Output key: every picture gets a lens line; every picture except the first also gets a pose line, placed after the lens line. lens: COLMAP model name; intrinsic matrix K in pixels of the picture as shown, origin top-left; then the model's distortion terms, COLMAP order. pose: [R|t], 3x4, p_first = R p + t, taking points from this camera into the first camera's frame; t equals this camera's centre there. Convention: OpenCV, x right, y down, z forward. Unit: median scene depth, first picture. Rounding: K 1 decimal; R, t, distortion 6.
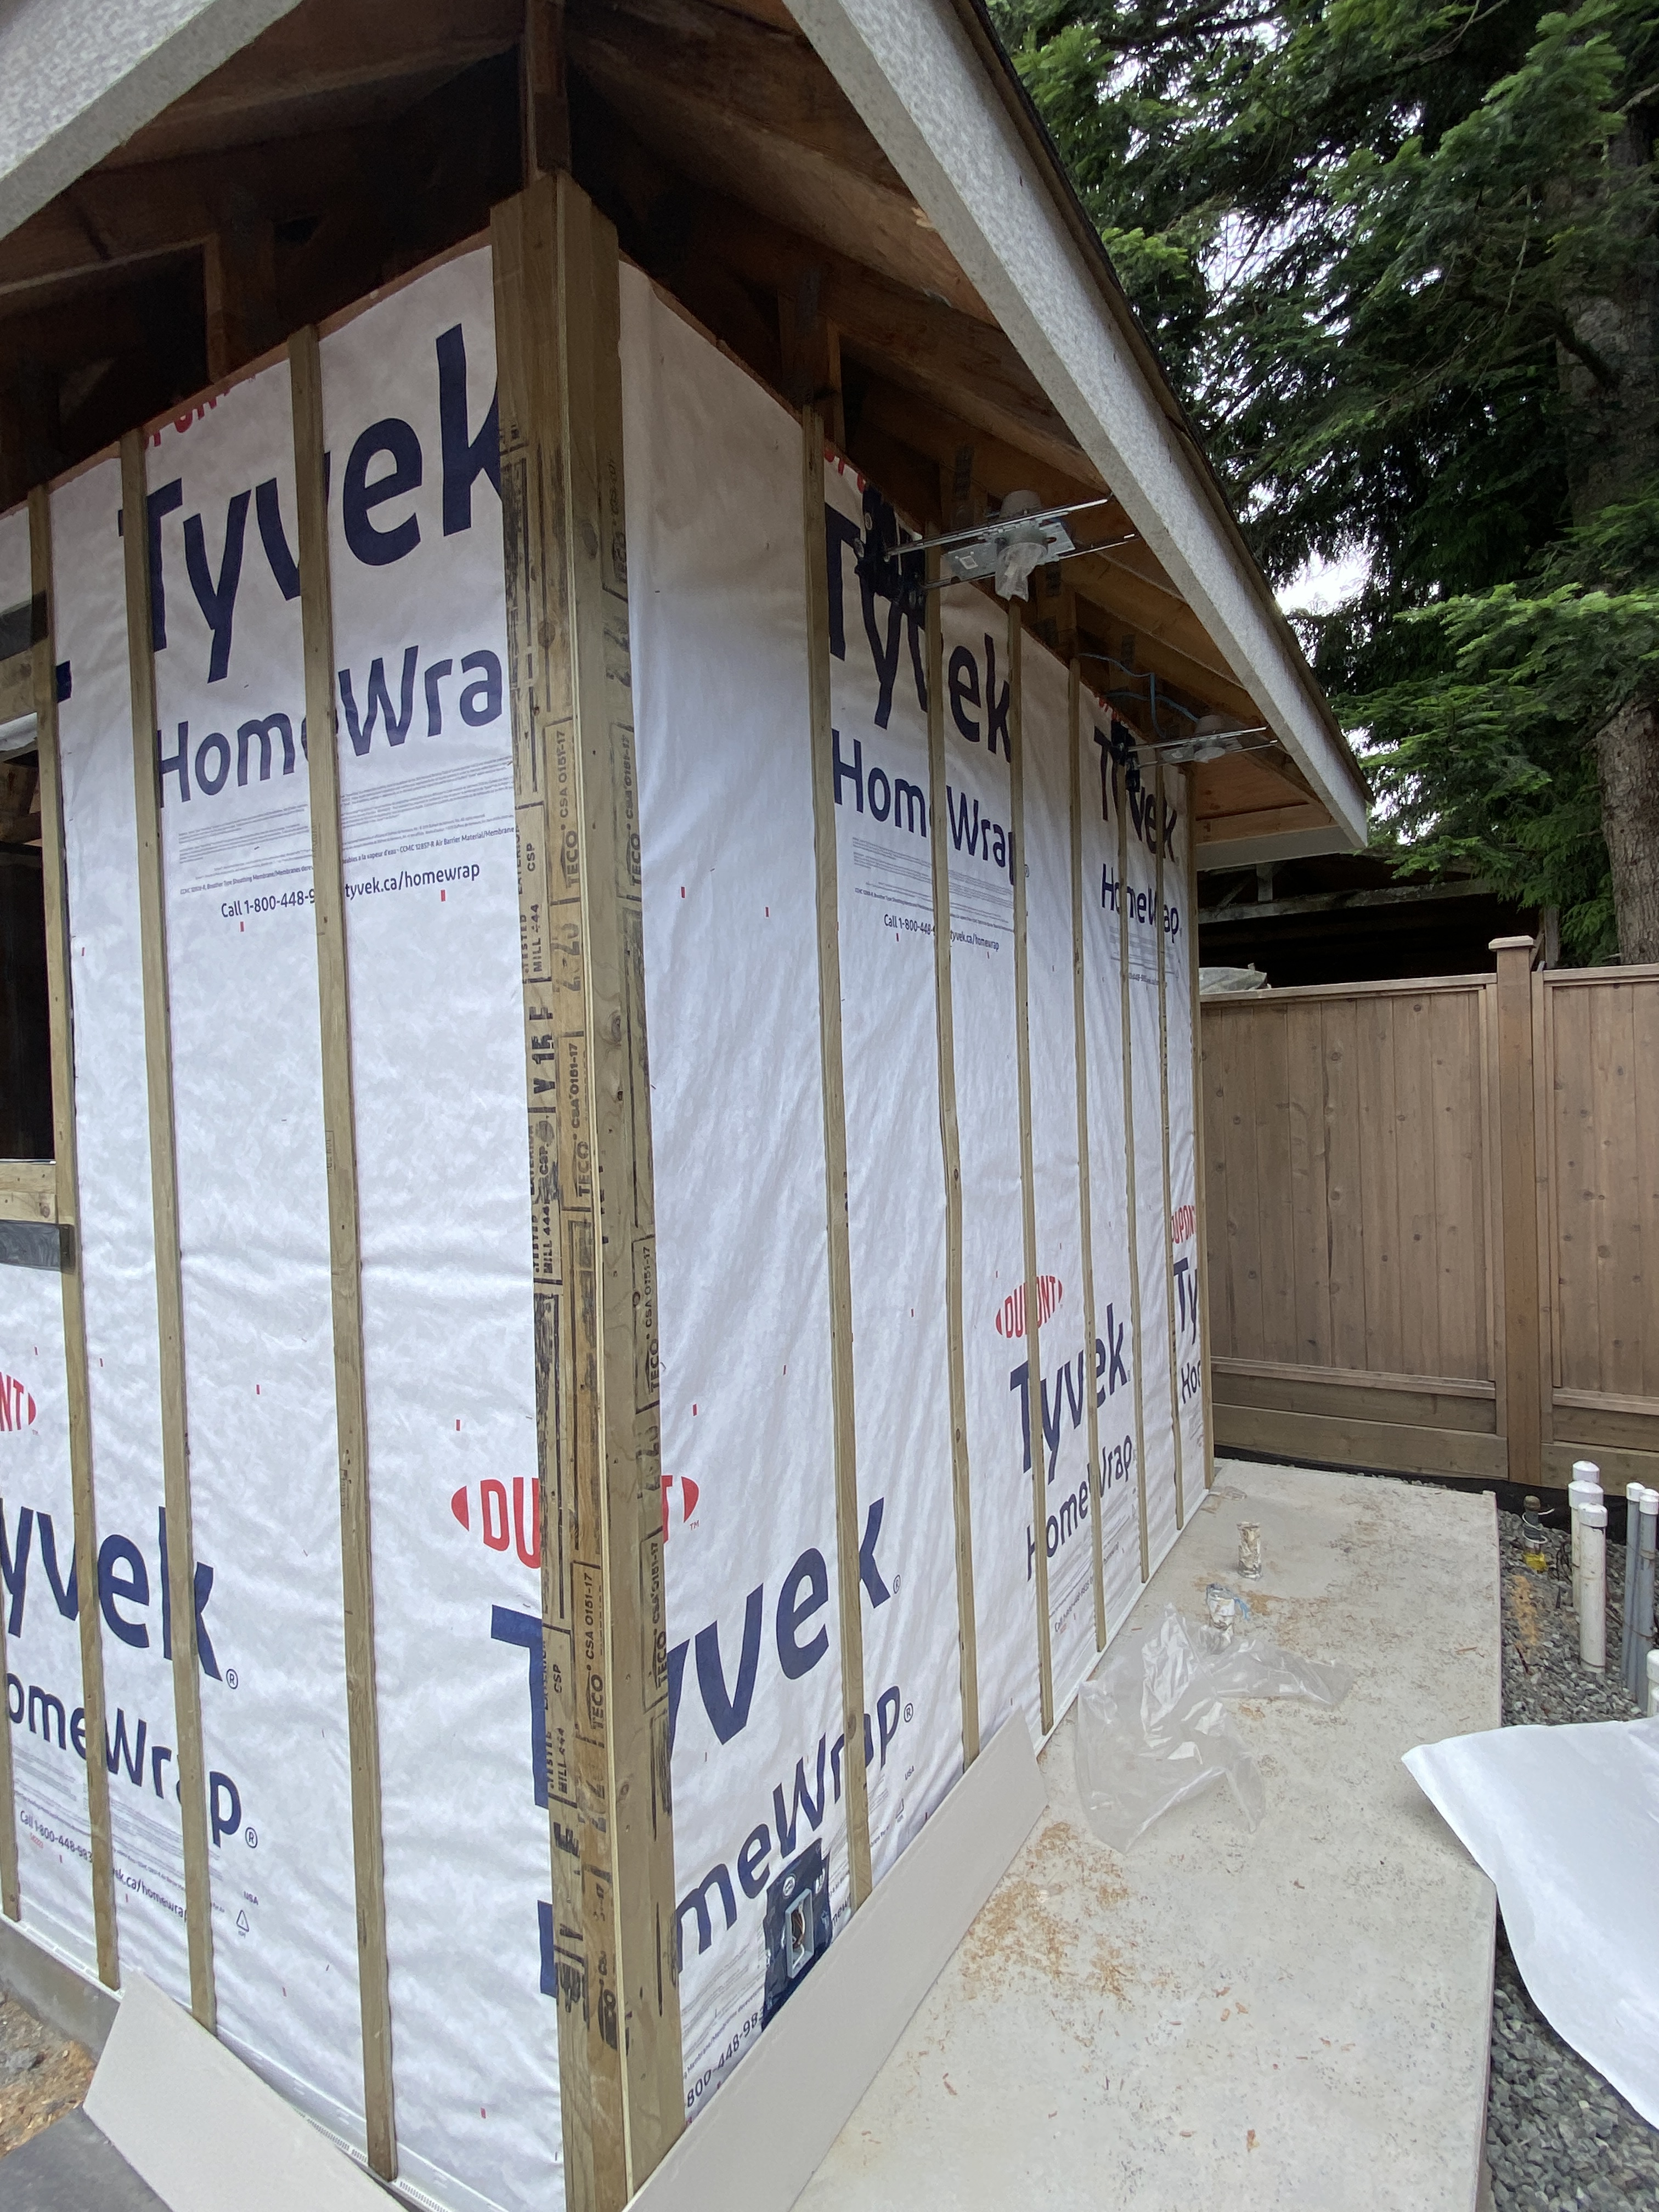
lens RADIAL K [[1126.9, 0, 841.3], [0, 1126.9, 1105.9], [0, 0, 1]] dist [0.037339, -0.037861]
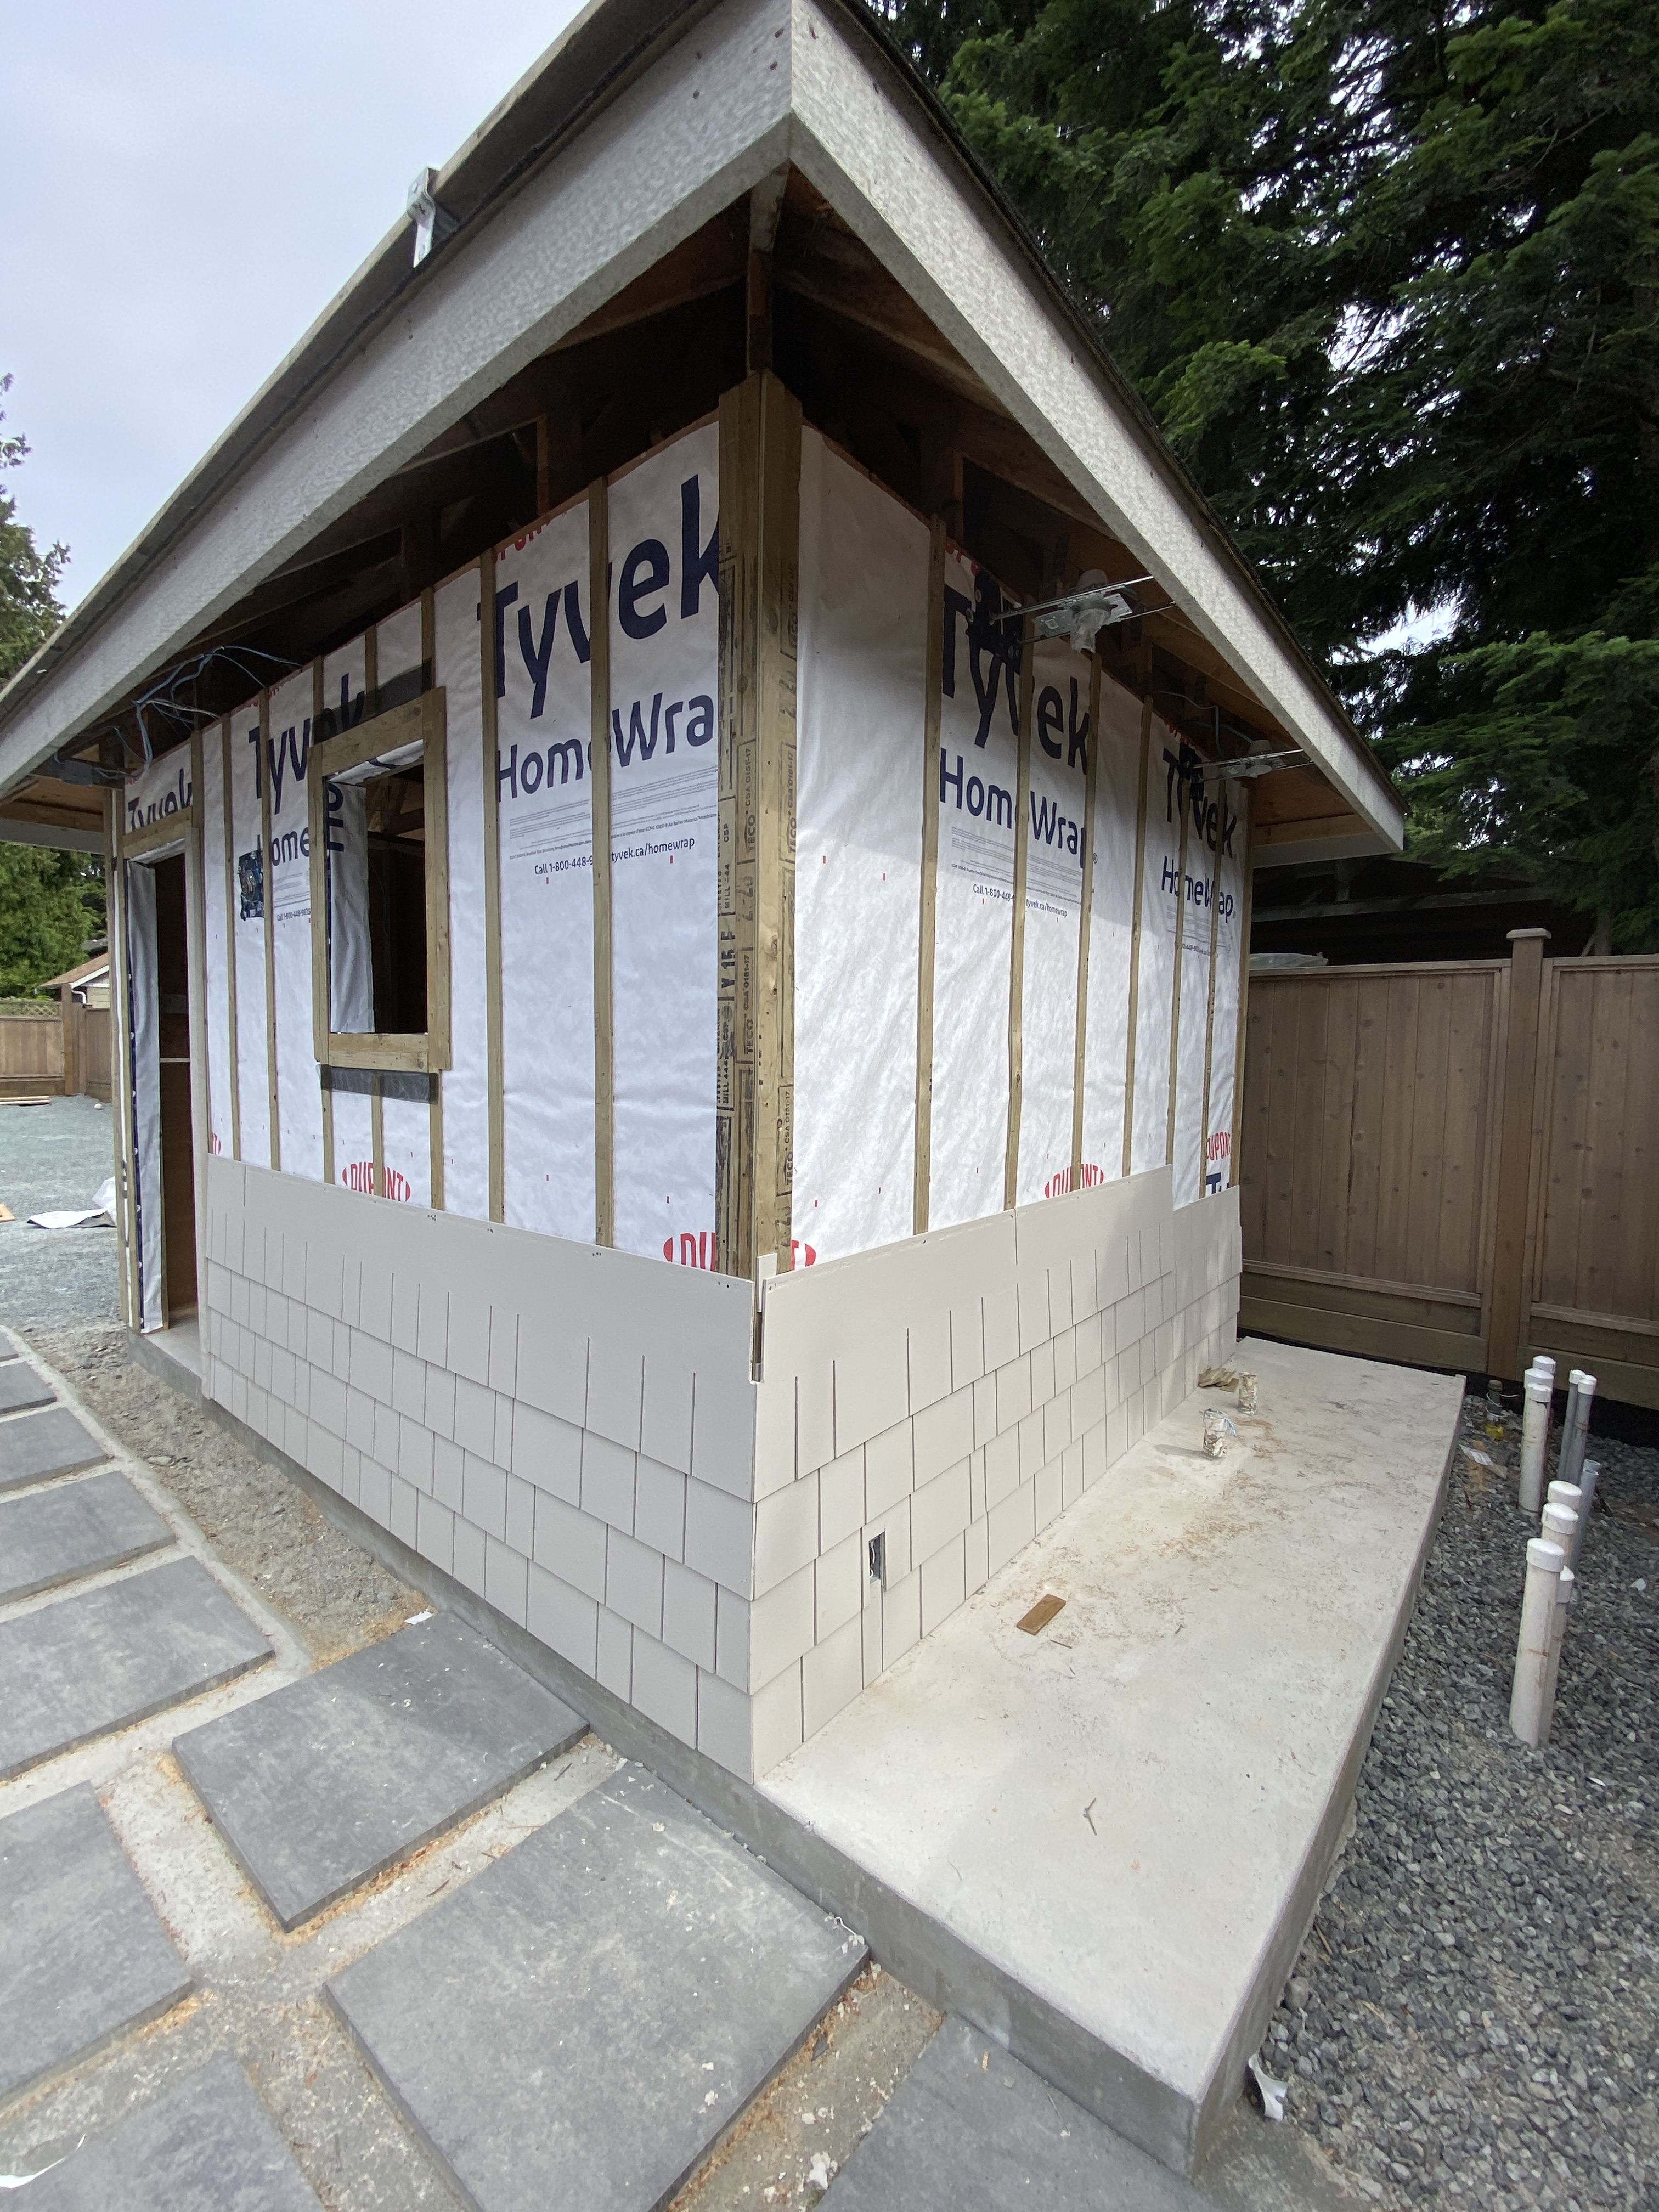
lens RADIAL K [[898.0, 0, 836.7], [0, 898.0, 1107.4], [0, 0, 1]] dist [0.021905, -0.024550]
pose [[0.986762, 0.057777, -0.151535, 0.056425], [-0.049909, 0.997226, 0.055219, 0.054561], [0.154305, -0.046925, 0.986908, -0.140733]]
